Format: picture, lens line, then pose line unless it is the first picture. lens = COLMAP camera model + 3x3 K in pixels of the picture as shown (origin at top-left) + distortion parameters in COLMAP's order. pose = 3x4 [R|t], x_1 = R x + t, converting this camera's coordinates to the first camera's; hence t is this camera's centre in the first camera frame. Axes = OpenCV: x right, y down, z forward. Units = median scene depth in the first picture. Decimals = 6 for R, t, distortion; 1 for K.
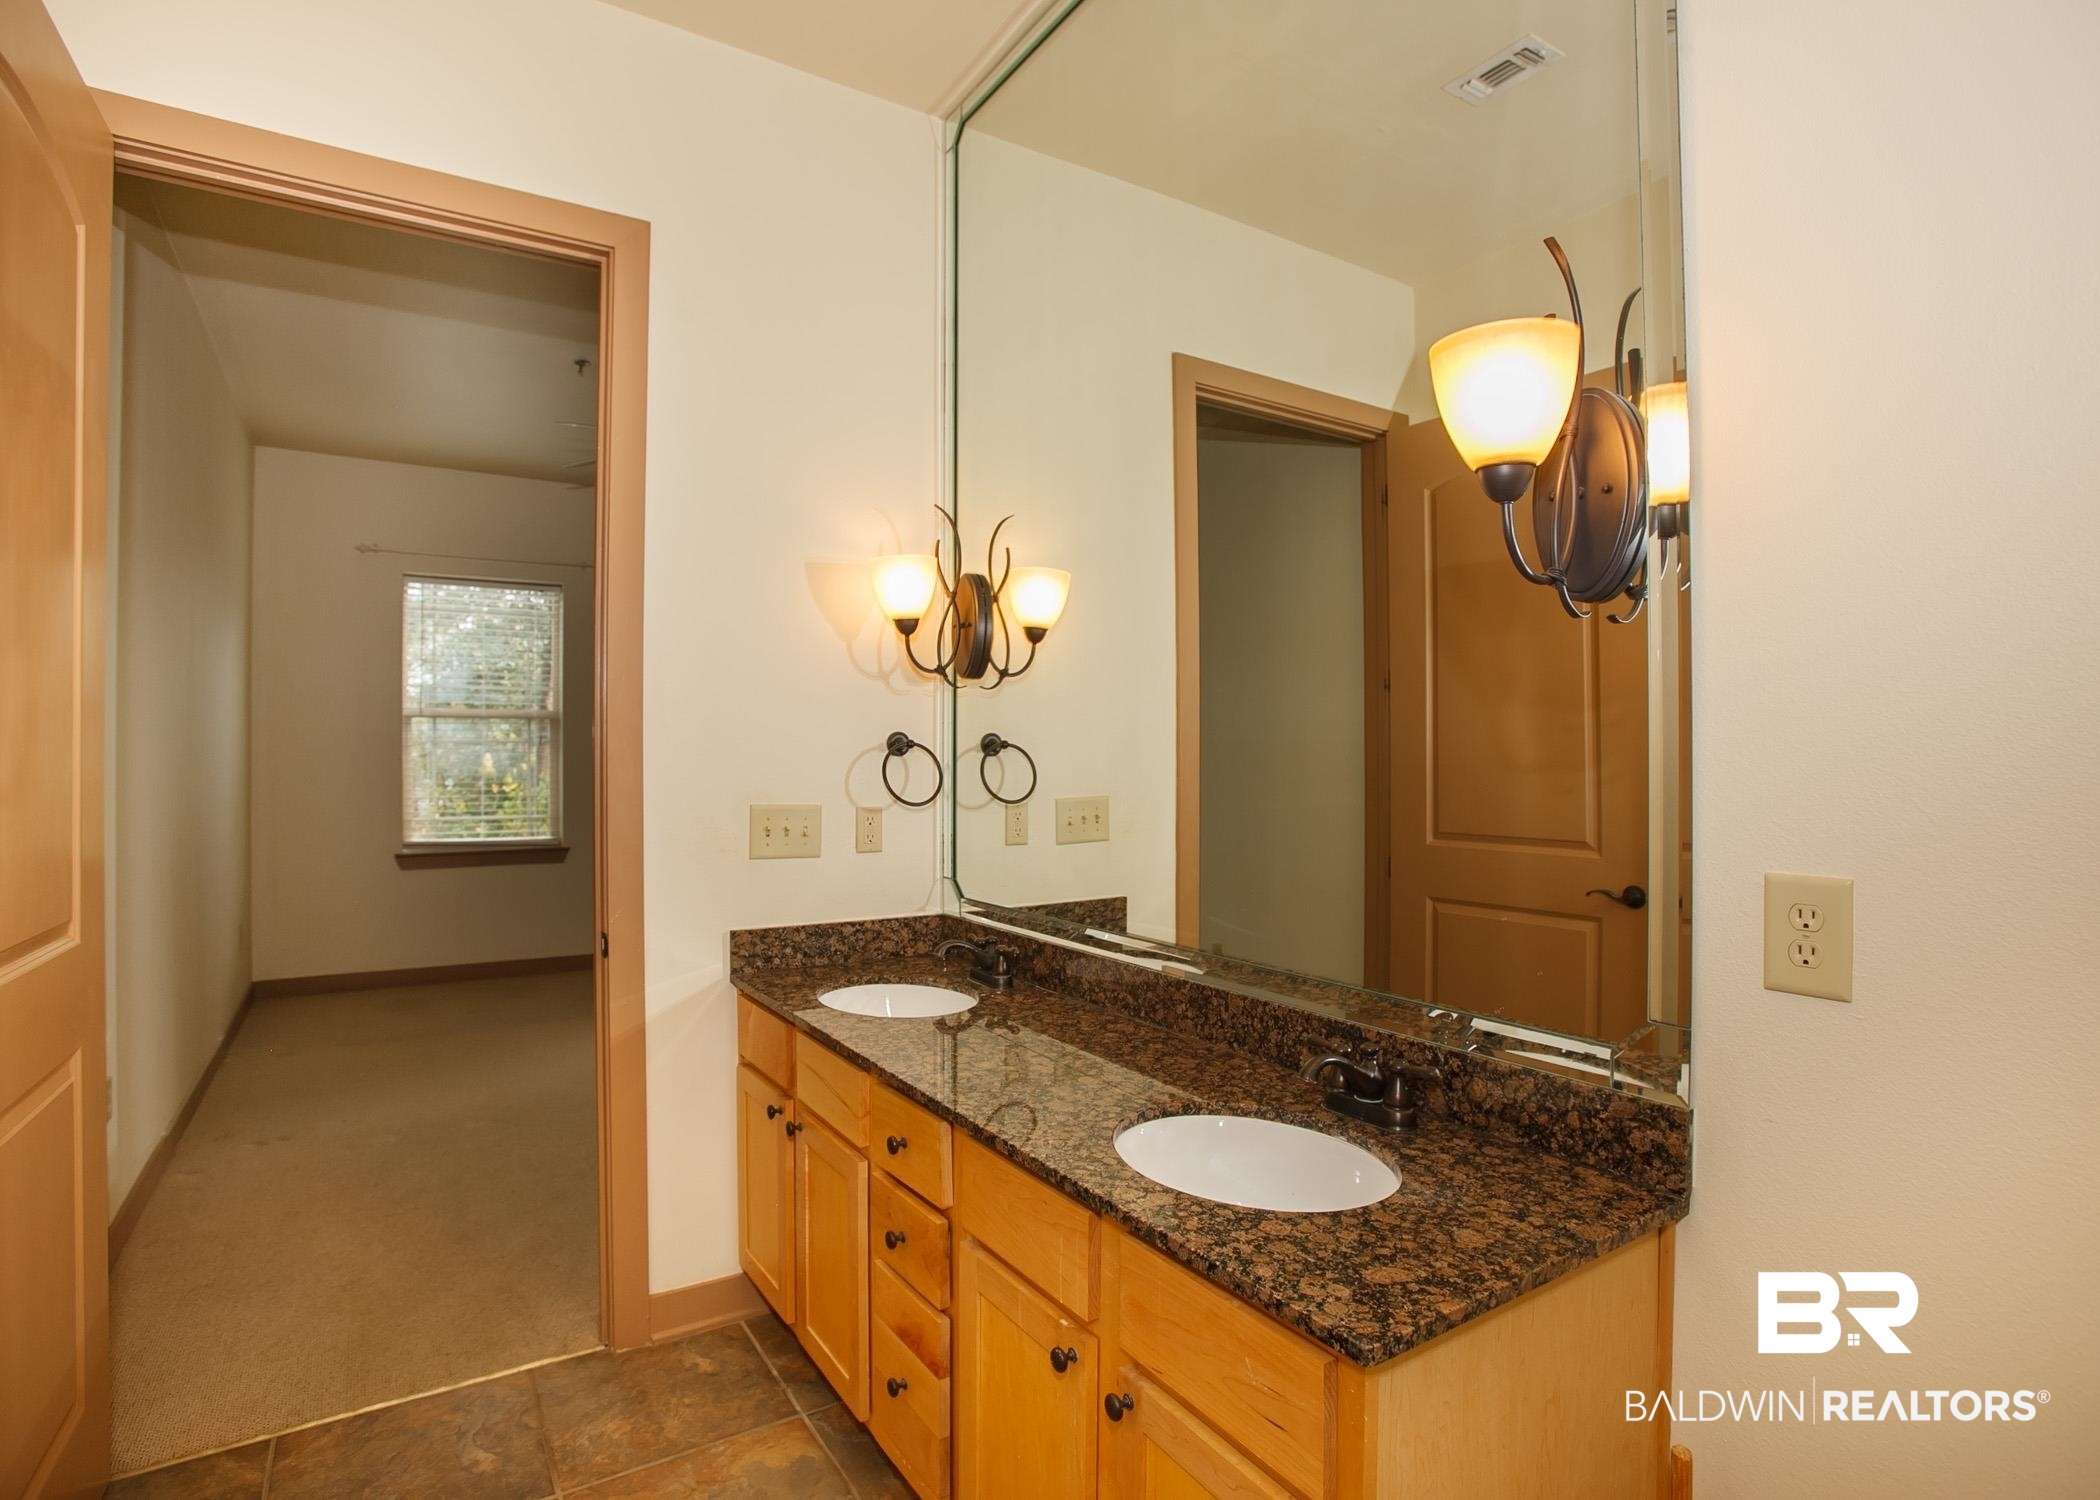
lens RADIAL K [[1087.7, 0, 1036.8], [0, 1087.7, 745.8], [0, 0, 1]] dist [-0.079956, 0.042234]
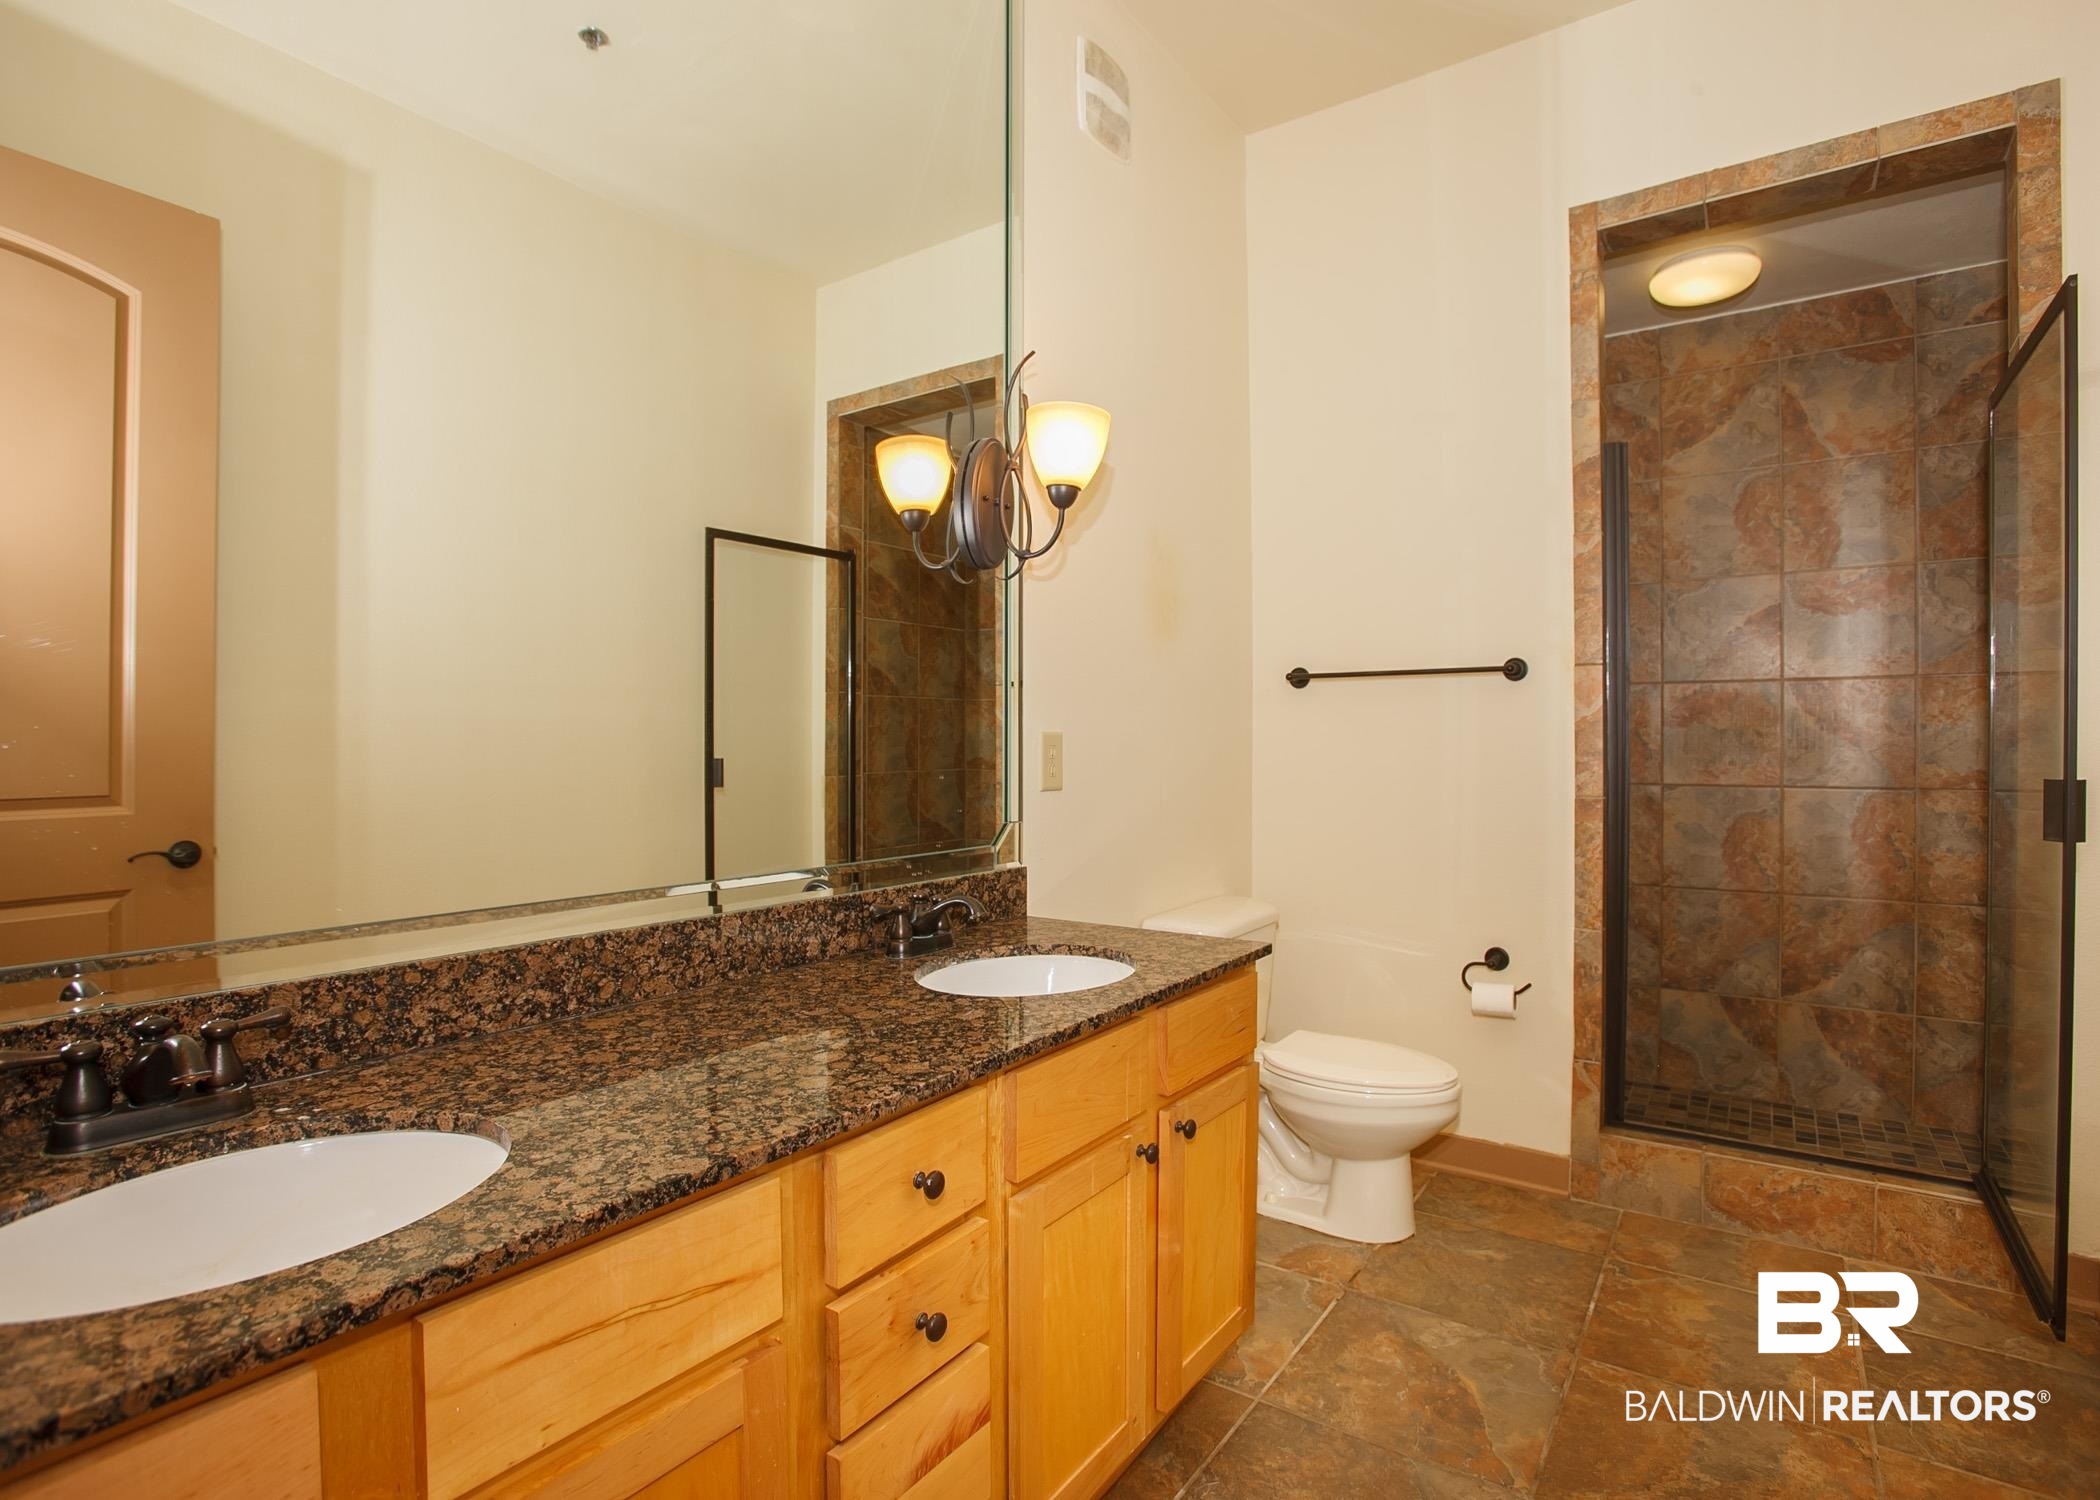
lens RADIAL K [[1031.0, 0, 1058.6], [0, 1031.0, 747.5], [0, 0, 1]] dist [-0.083383, 0.033991]
pose [[-0.396594, 0.005052, 0.917980, -0.634925], [0.000388, 0.999986, -0.005335, 0.094289], [-0.917994, -0.001759, -0.396590, 1.021654]]
